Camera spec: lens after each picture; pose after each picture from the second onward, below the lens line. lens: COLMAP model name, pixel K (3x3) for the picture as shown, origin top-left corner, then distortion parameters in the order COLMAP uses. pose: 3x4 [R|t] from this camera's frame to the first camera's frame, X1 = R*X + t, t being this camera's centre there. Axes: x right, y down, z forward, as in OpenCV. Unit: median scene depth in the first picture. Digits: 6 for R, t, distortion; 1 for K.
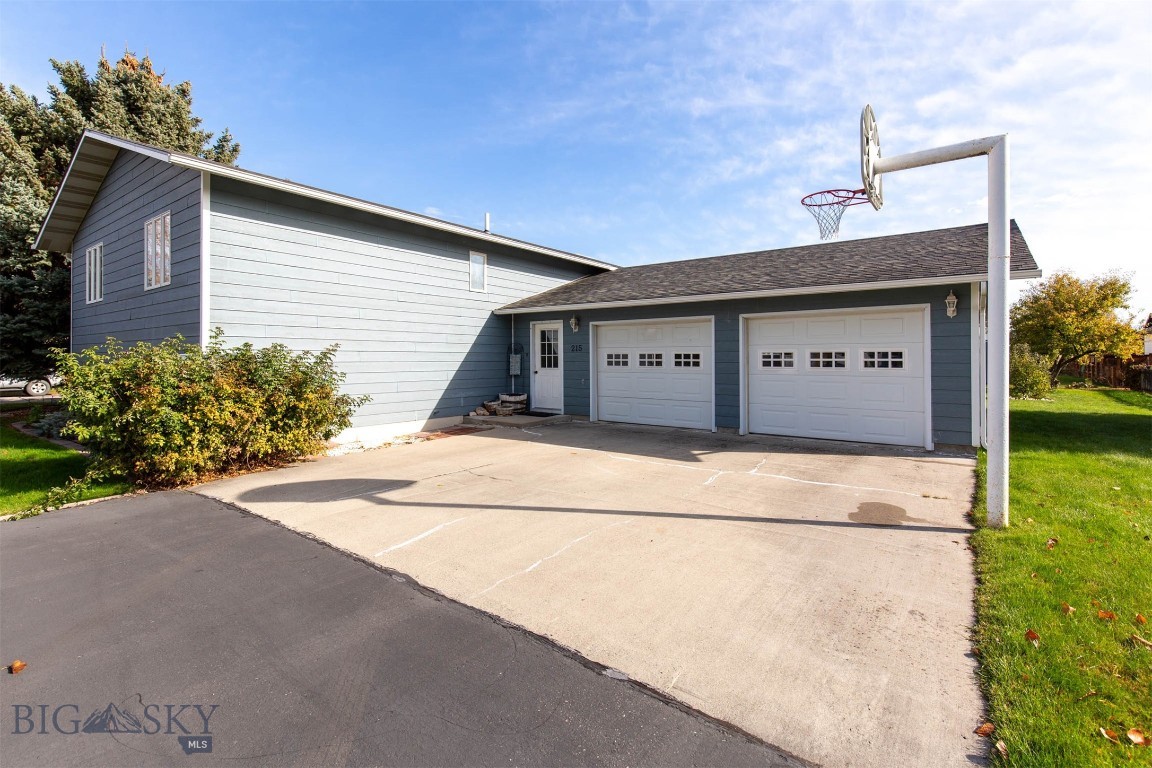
lens RADIAL K [[518.9, 0, 595.6], [0, 518.9, 352.0], [0, 0, 1]] dist [0.005126, 0.001953]
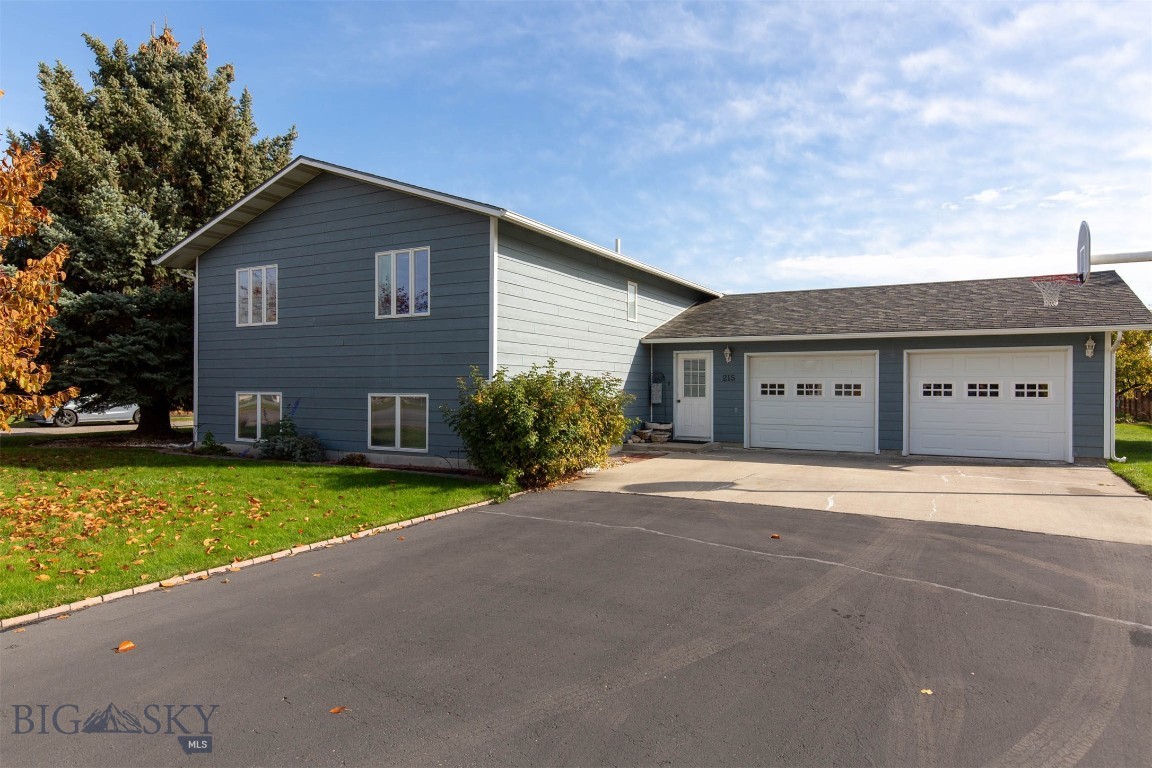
lens RADIAL K [[722.1, 0, 573.7], [0, 722.1, 389.7], [0, 0, 1]] dist [0.005196, 0.001523]
pose [[0.990633, 0.007372, 0.136352, -0.301032], [-0.009177, 0.999878, 0.012619, 0.000629], [-0.136242, -0.013753, 0.990580, -0.216793]]
